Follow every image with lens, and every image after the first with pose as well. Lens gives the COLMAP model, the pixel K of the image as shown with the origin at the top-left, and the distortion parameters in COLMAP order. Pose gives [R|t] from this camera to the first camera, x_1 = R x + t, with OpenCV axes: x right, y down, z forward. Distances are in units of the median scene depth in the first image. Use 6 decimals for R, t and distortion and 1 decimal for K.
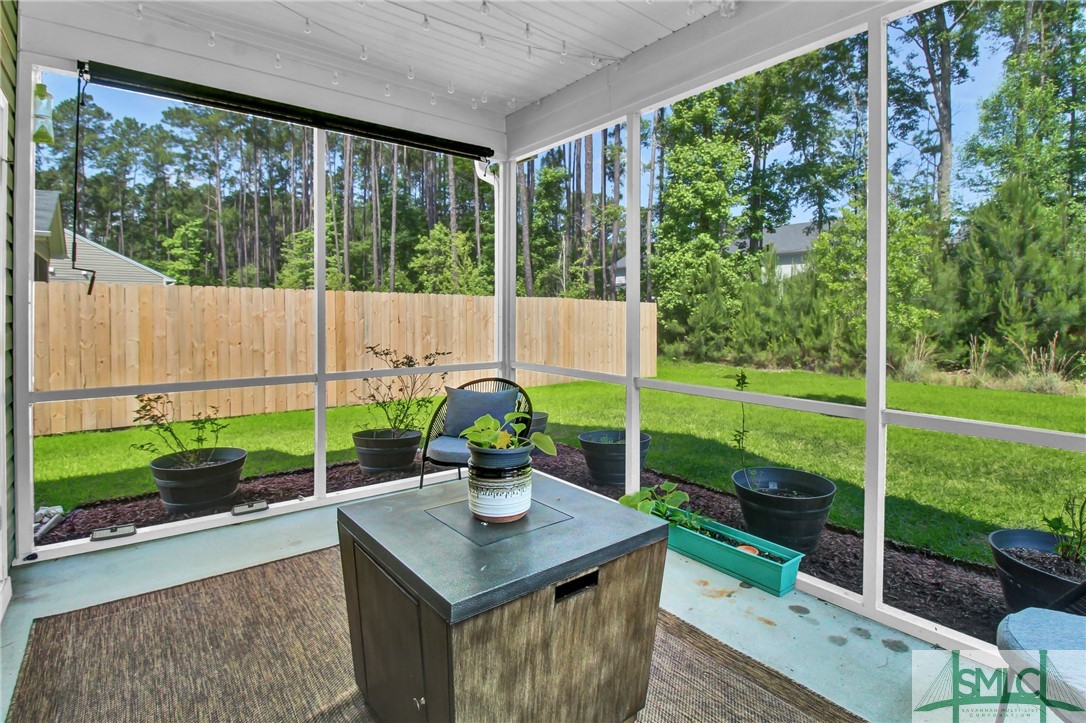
lens RADIAL K [[532.2, 0, 541.0], [0, 532.2, 324.1], [0, 0, 1]] dist [-0.001242, -0.016674]
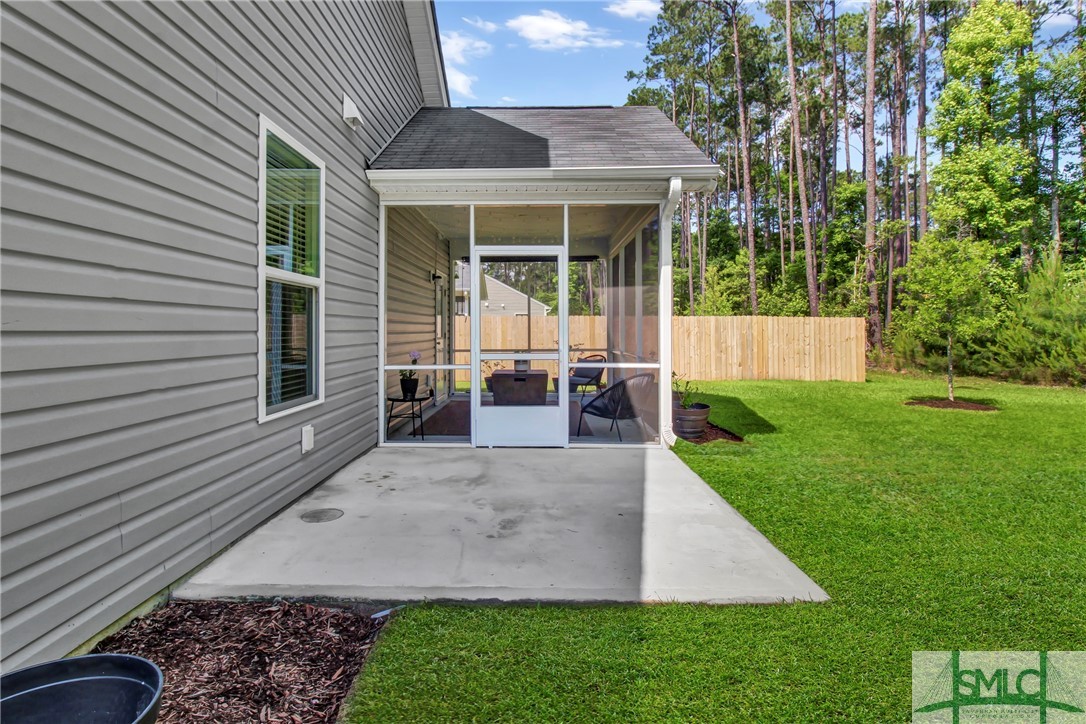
lens RADIAL K [[518.4, 0, 539.4], [0, 518.4, 343.8], [0, 0, 1]] dist [0.020977, -0.016412]
pose [[0.787470, 0.008793, -0.616290, 0.279805], [-0.005483, 0.999959, 0.007261, 0.009392], [0.616329, -0.002339, 0.787486, -0.239084]]
